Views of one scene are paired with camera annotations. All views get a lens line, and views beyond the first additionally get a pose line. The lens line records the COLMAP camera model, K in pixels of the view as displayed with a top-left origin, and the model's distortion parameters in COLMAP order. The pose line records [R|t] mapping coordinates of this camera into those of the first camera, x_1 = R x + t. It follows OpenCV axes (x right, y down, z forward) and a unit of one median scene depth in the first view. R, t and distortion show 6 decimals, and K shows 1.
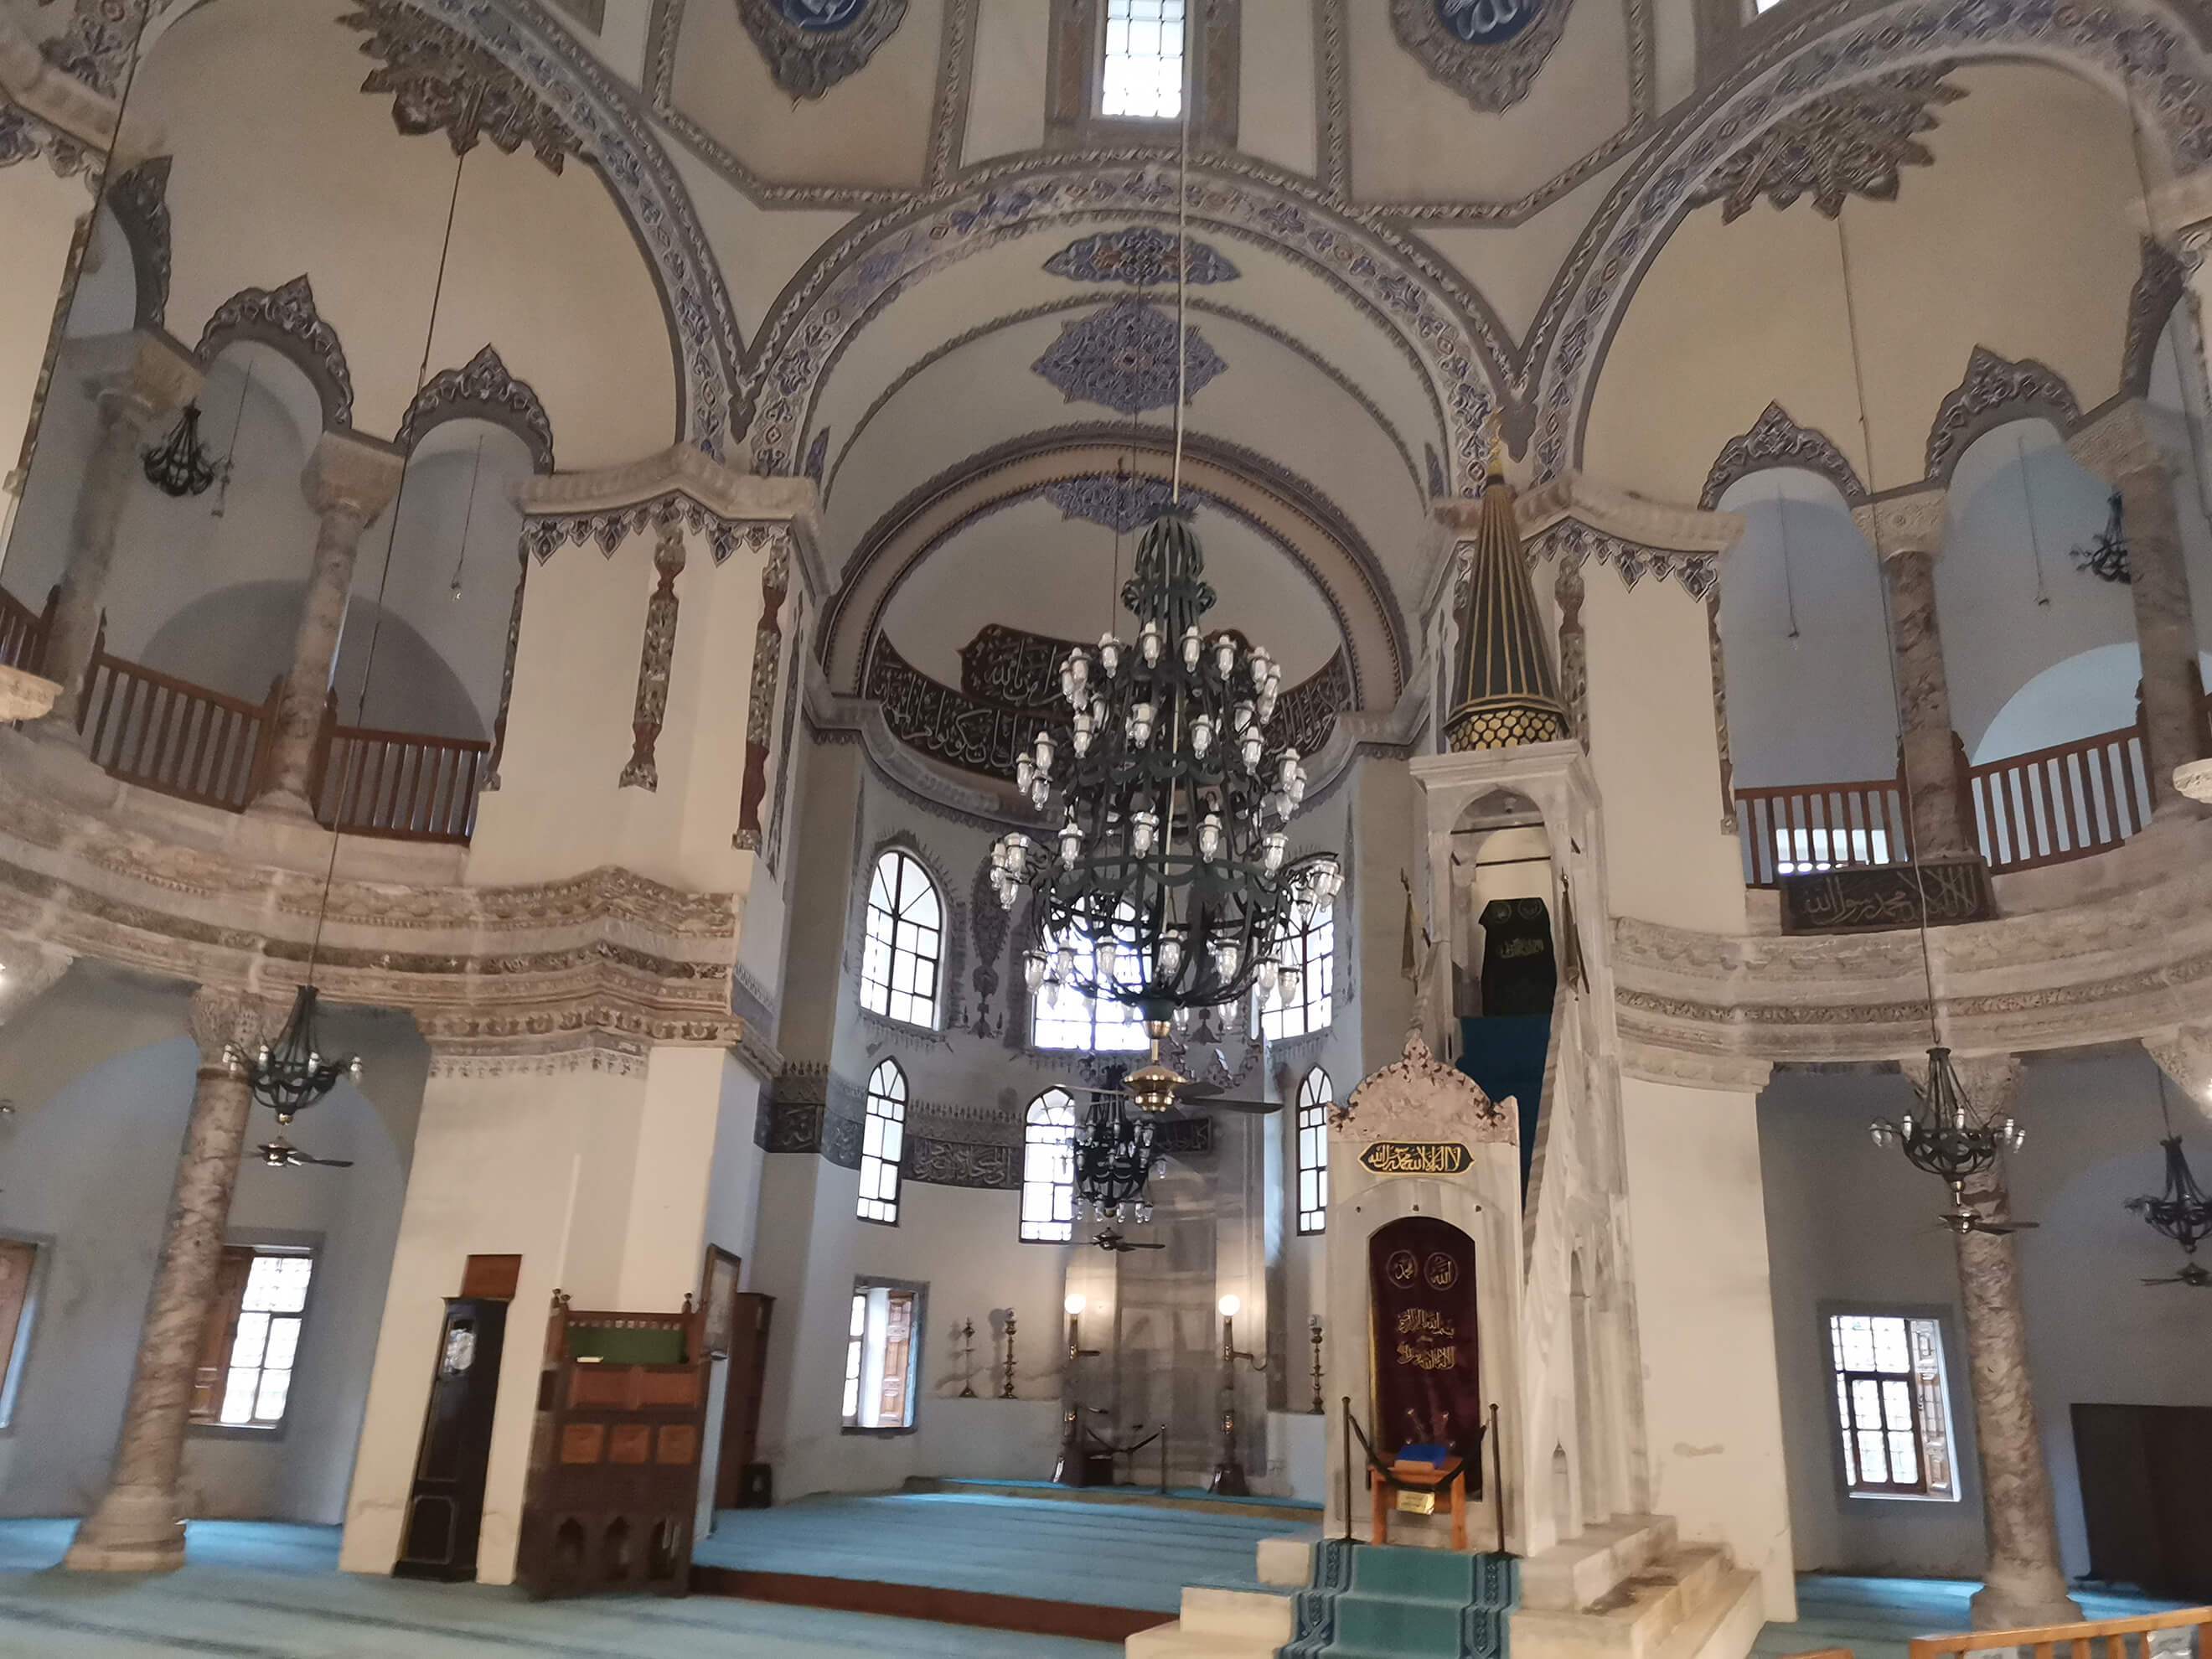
lens RADIAL K [[1659.4, 0, 1117.5], [0, 1659.4, 841.0], [0, 0, 1]] dist [0.069474, -0.036108]
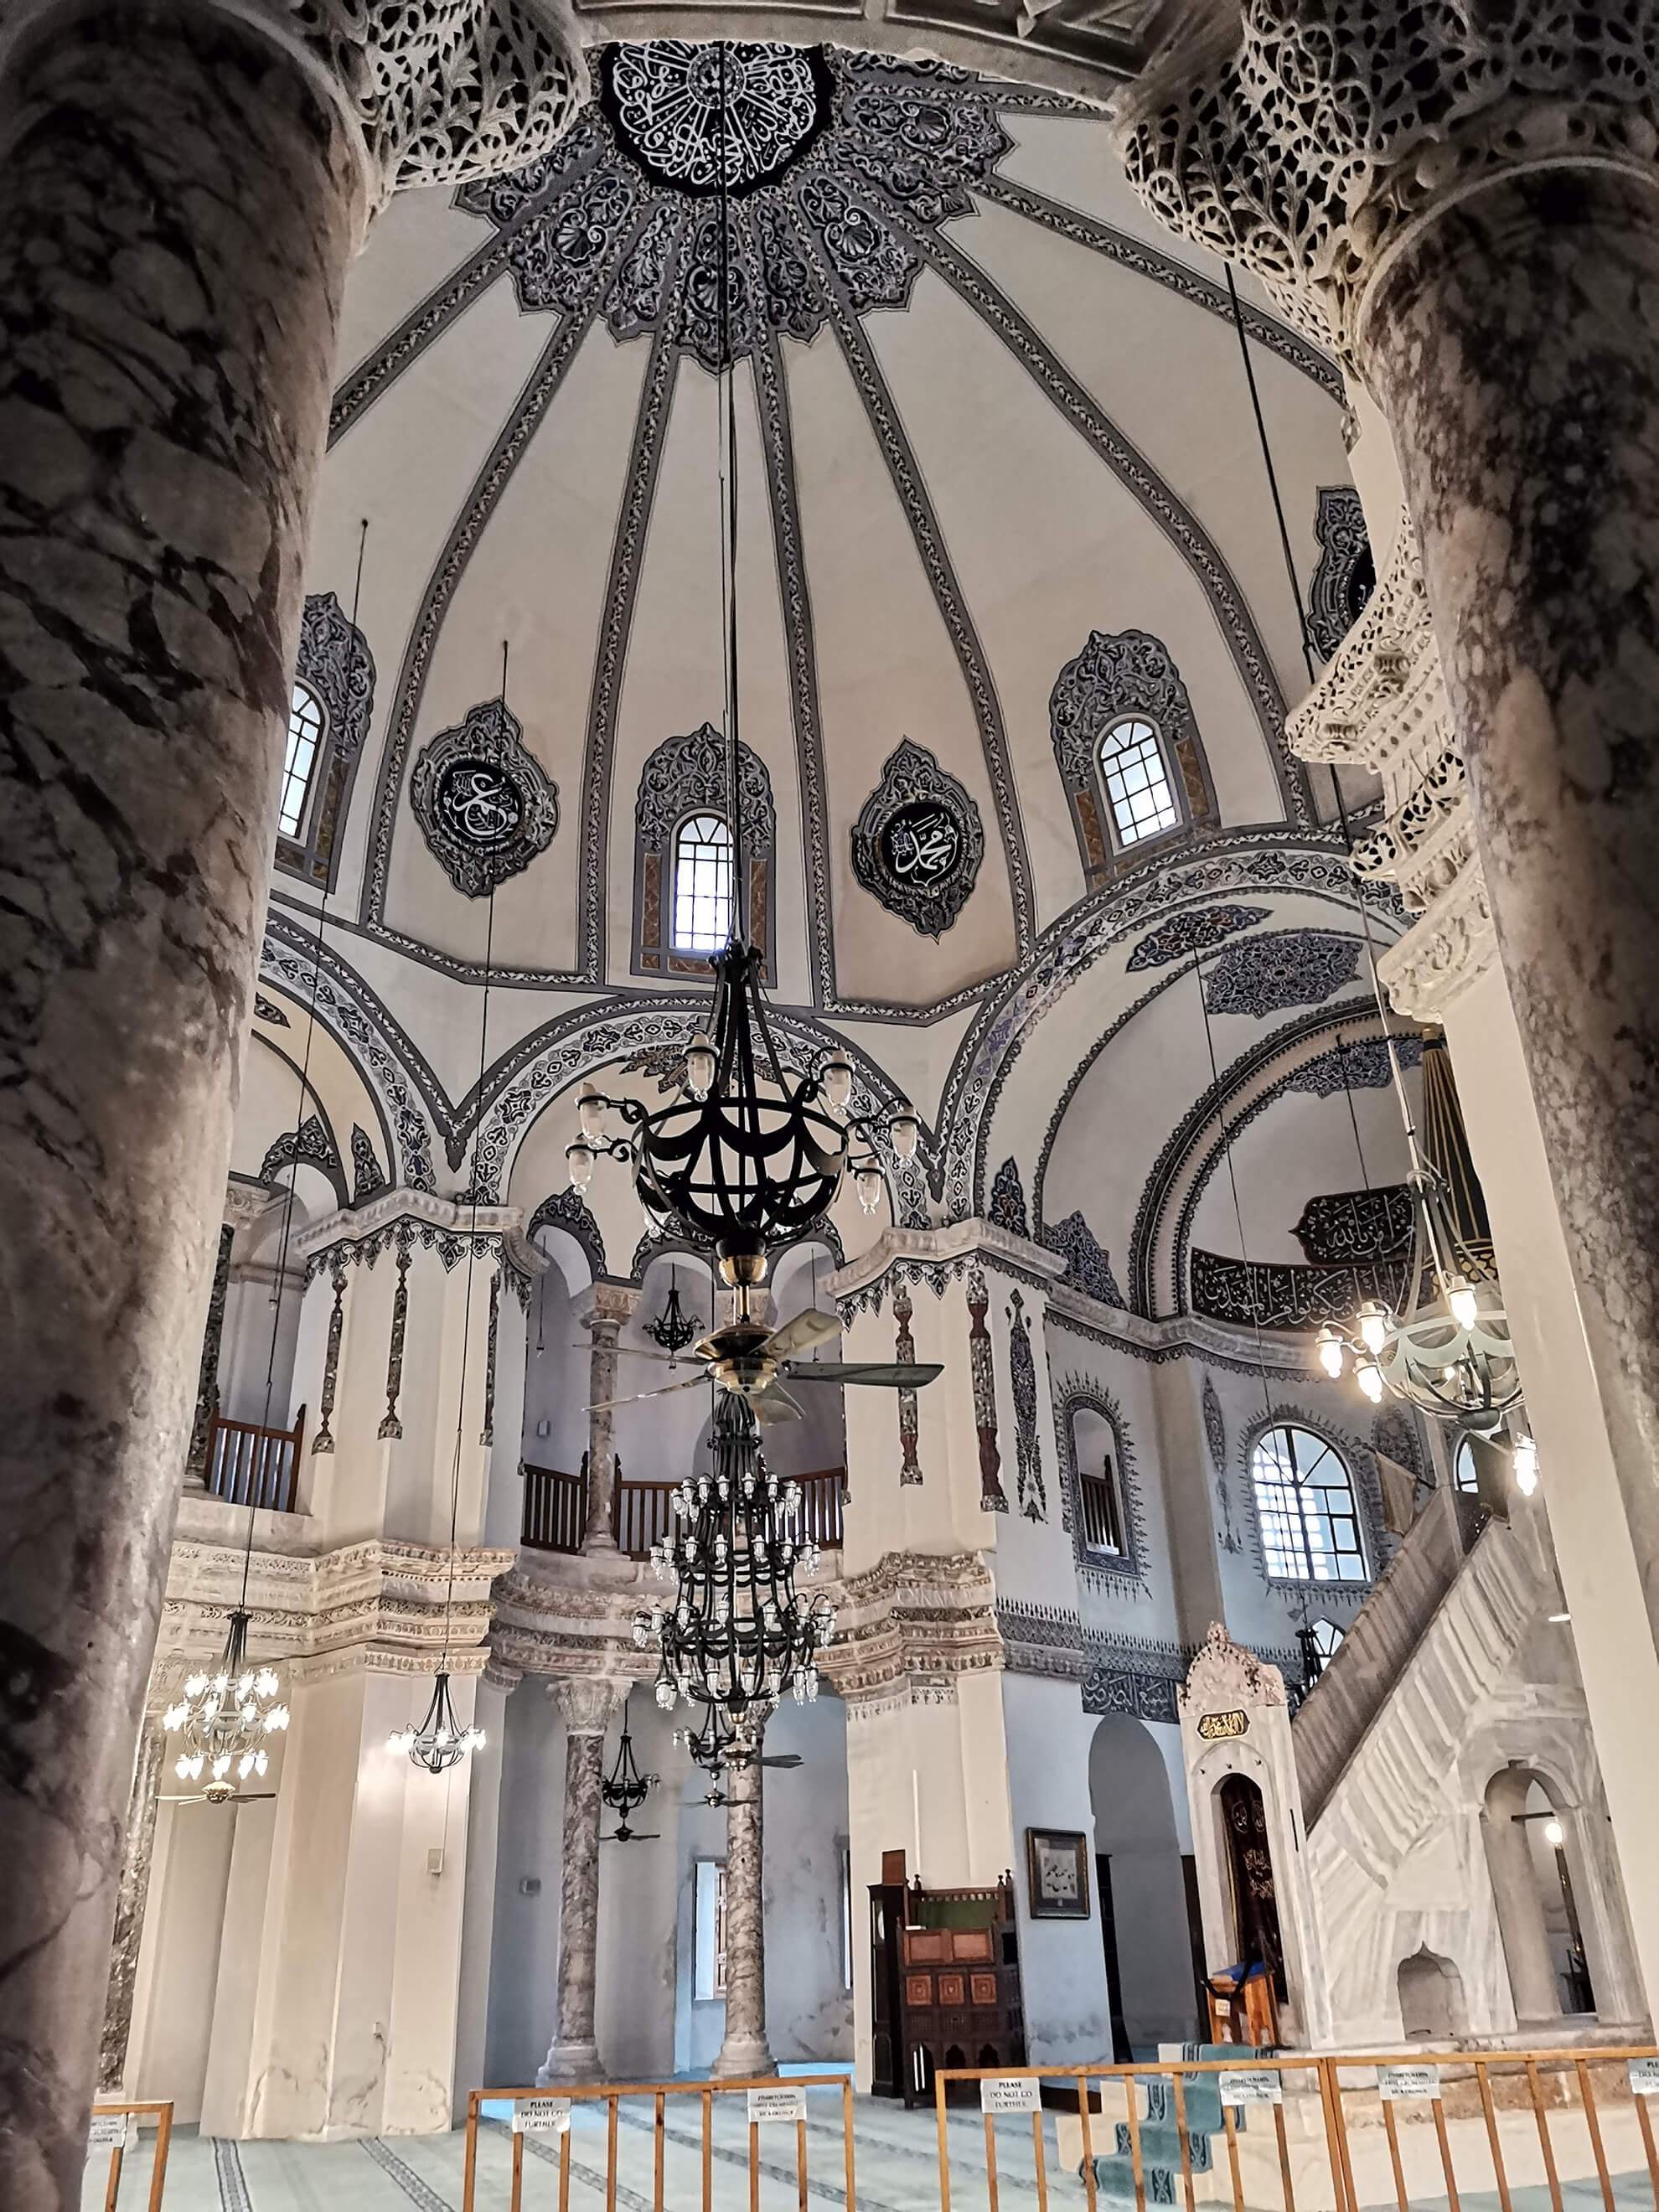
lens RADIAL K [[1659.4, 0, 819.5], [0, 1659.4, 1100.7], [0, 0, 1]] dist [0.069474, -0.036108]
pose [[0.737206, -0.352700, -0.576308, 0.532570], [0.262681, 0.935455, -0.236480, -0.021179], [0.622516, 0.022949, 0.782270, -0.131629]]
